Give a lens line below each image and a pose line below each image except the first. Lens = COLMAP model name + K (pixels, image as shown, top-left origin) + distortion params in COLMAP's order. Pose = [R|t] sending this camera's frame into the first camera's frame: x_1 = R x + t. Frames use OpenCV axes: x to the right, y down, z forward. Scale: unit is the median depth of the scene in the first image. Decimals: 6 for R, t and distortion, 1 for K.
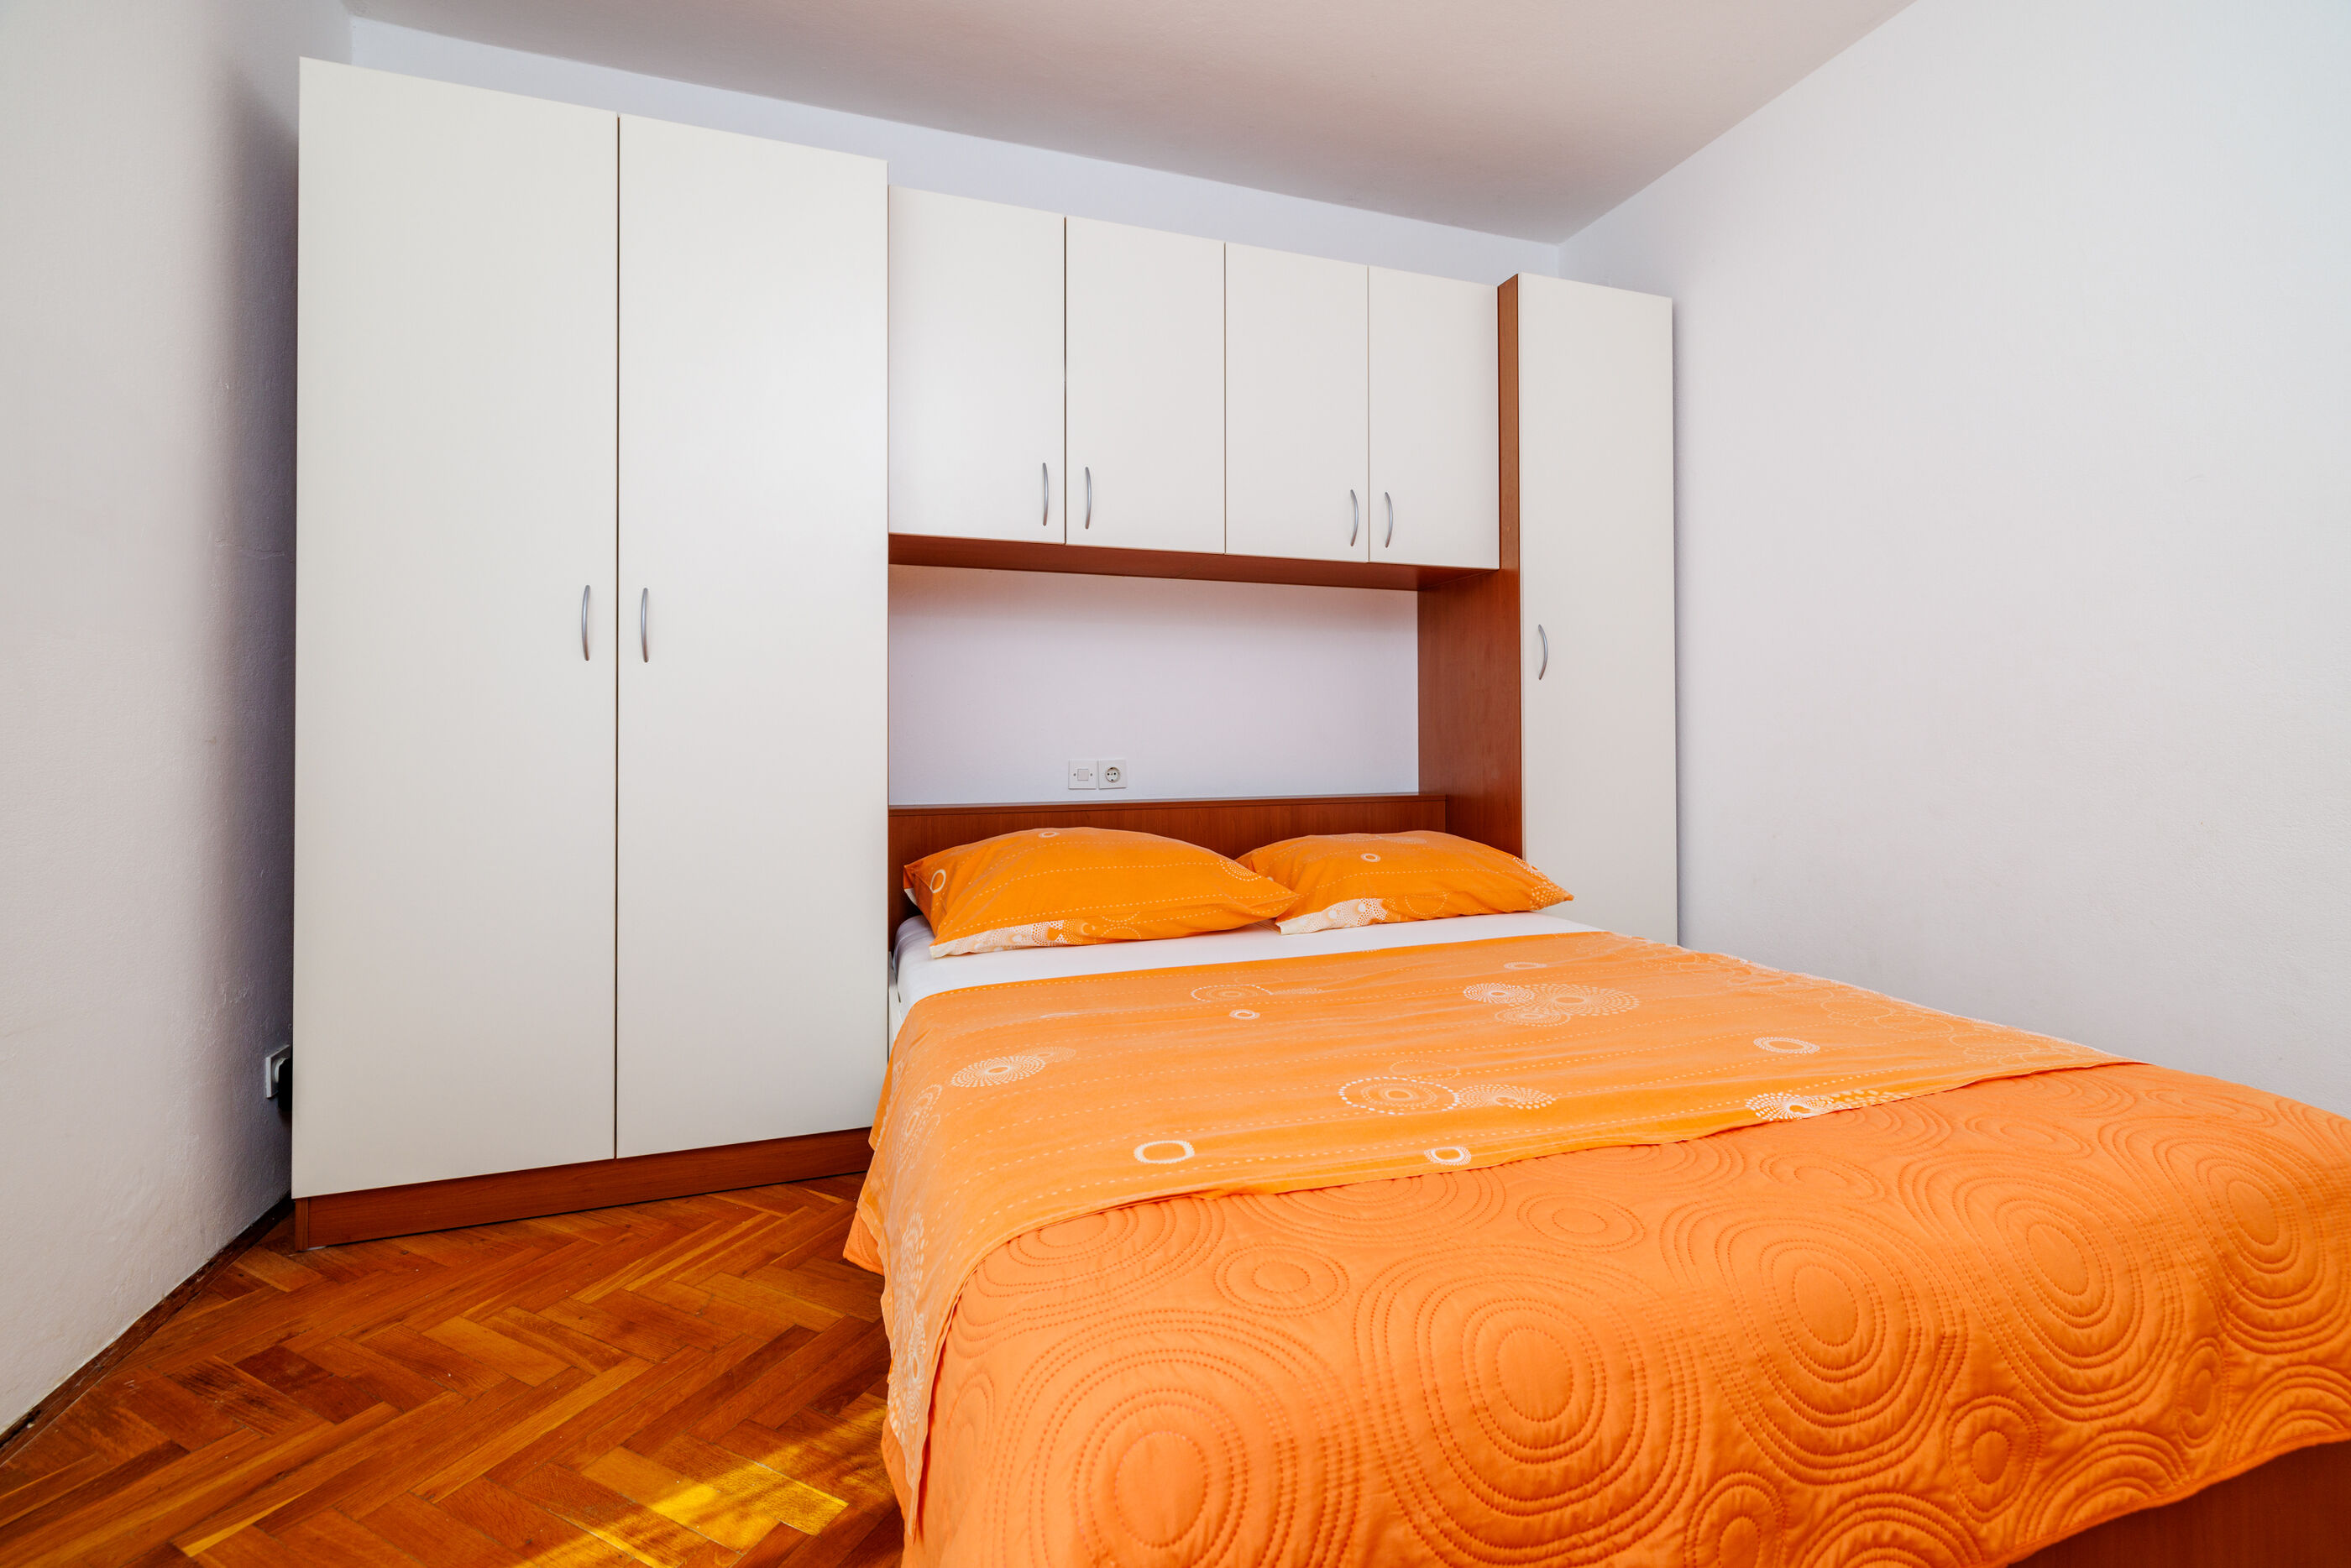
lens RADIAL K [[1018.6, 0, 1177.7], [0, 1018.6, 695.6], [0, 0, 1]] dist [0.005463, 0.000366]
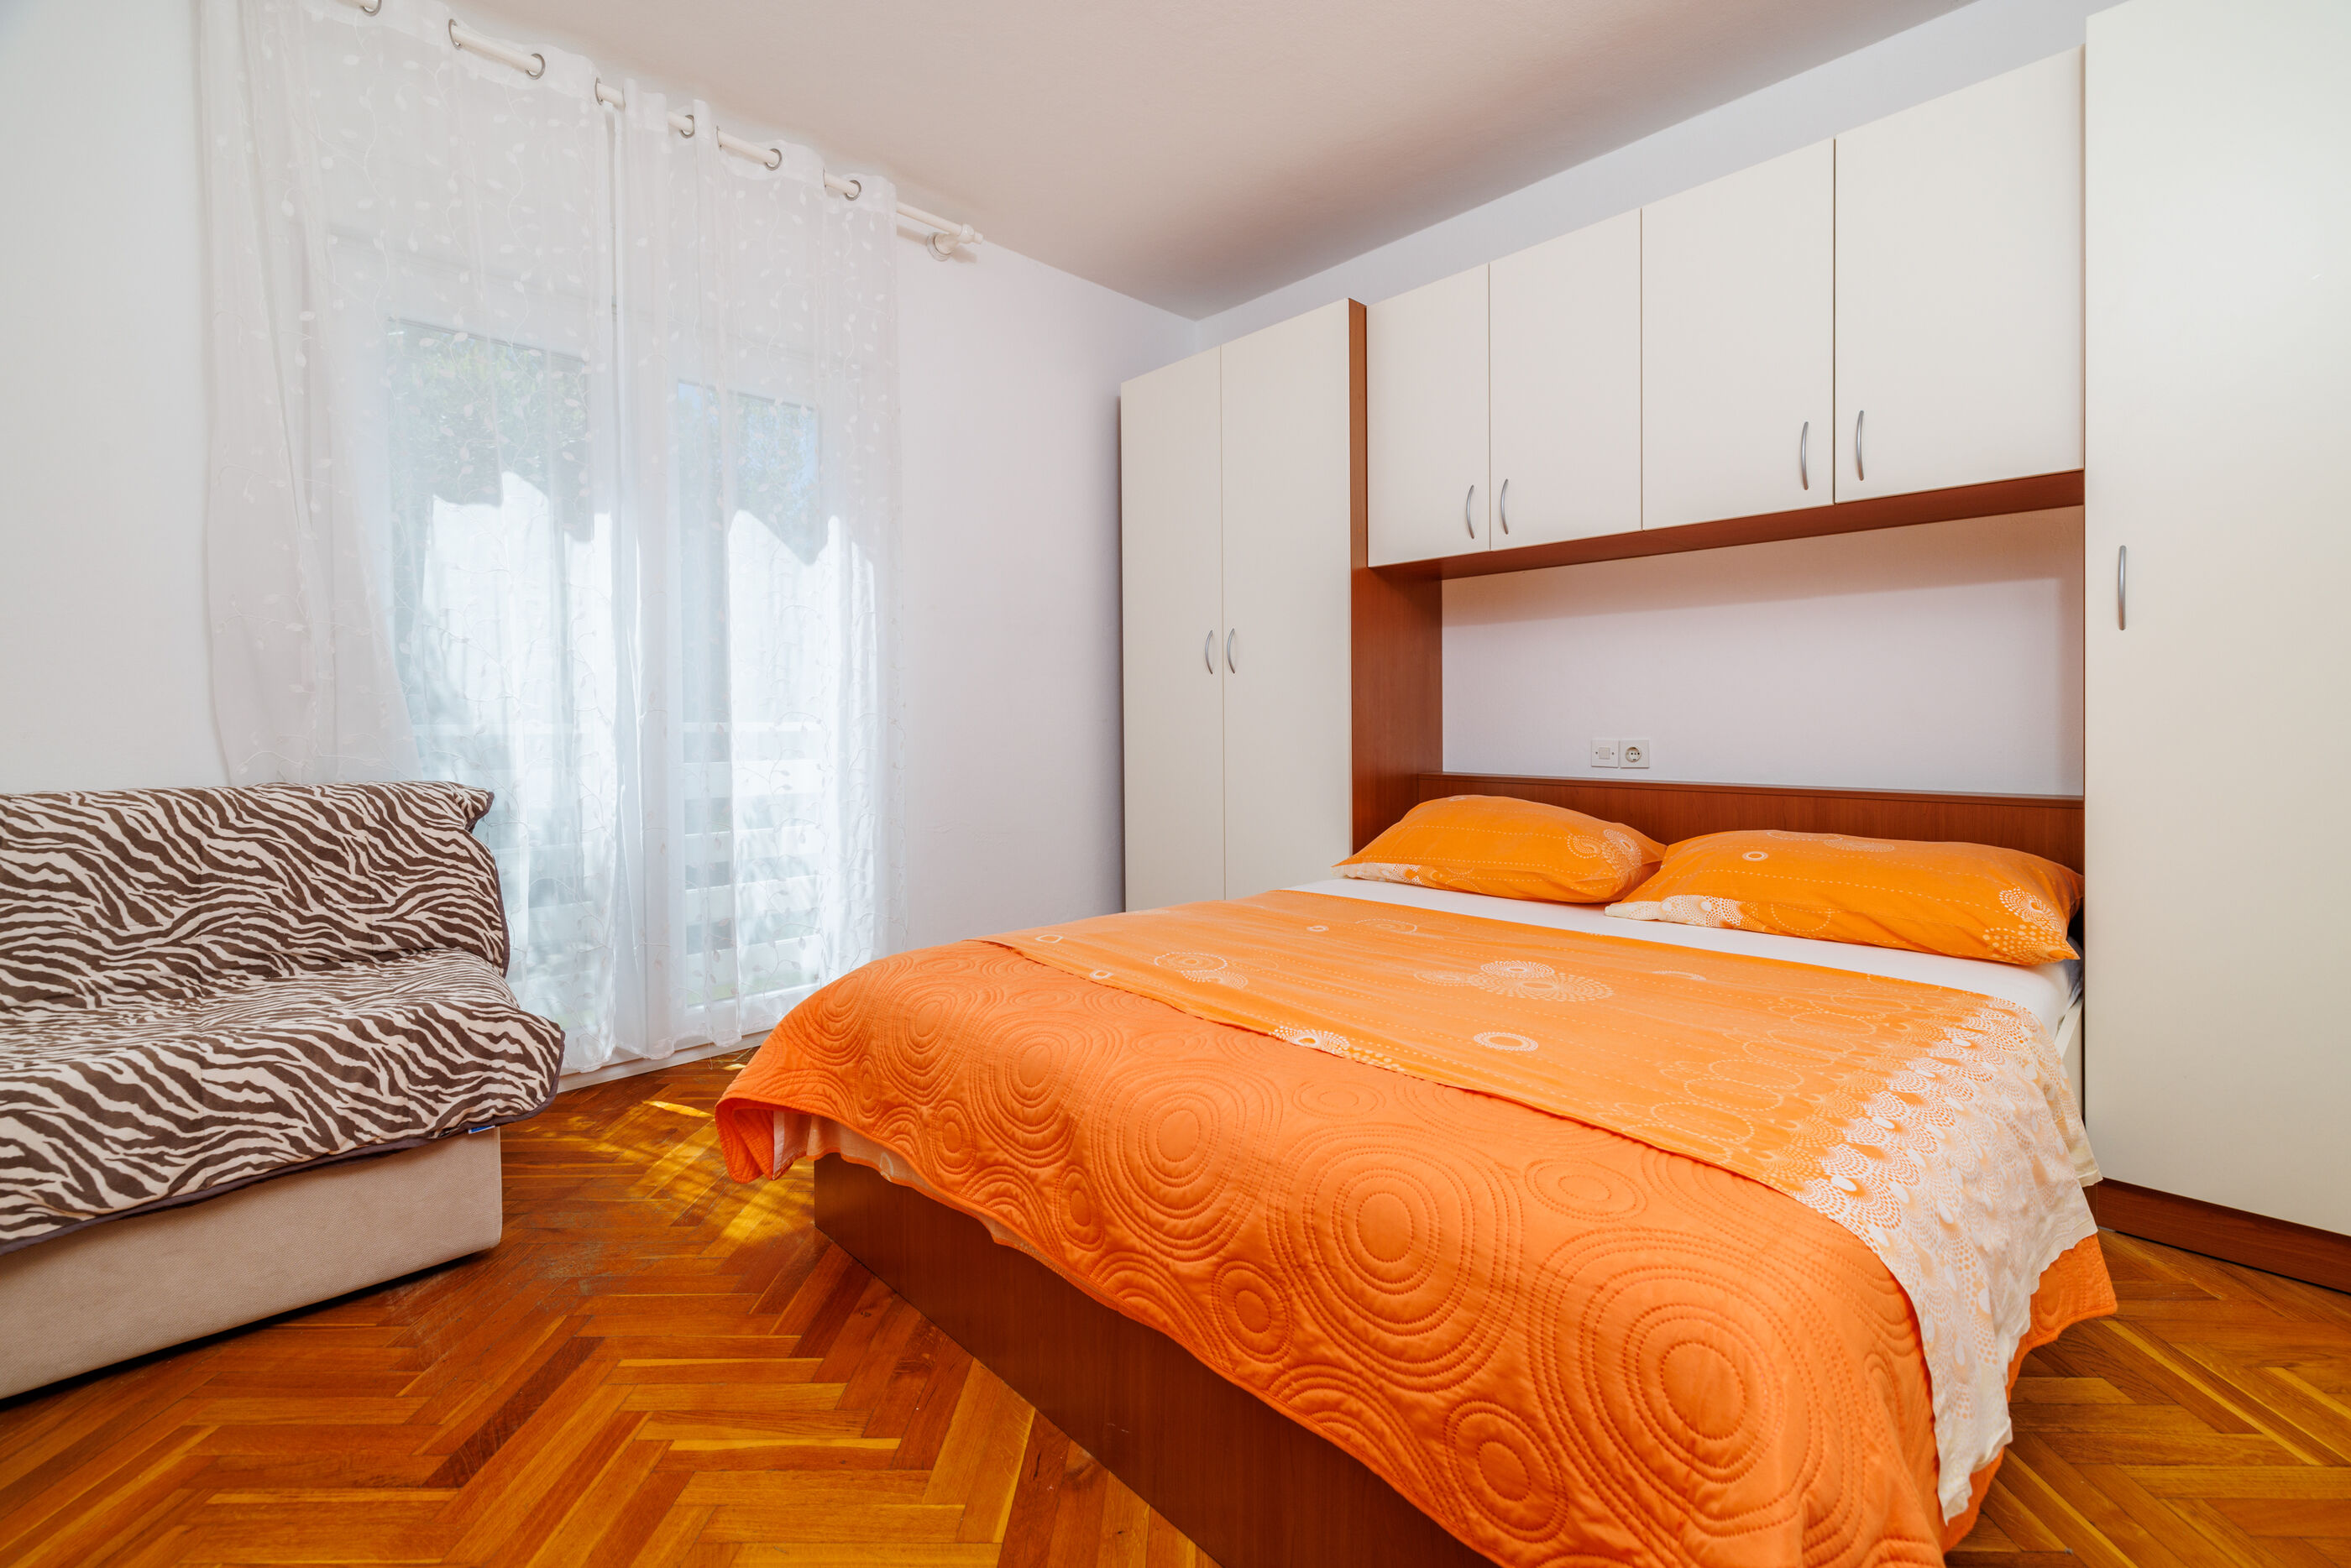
lens RADIAL K [[1006.5, 0, 1191.7], [0, 1006.5, 727.8], [0, 0, 1]] dist [0.000238, 0.000141]
pose [[0.411138, 0.003974, -0.911564, 0.828919], [0.036247, 0.999128, 0.020704, 0.014593], [0.910852, -0.041554, 0.410636, 0.225471]]
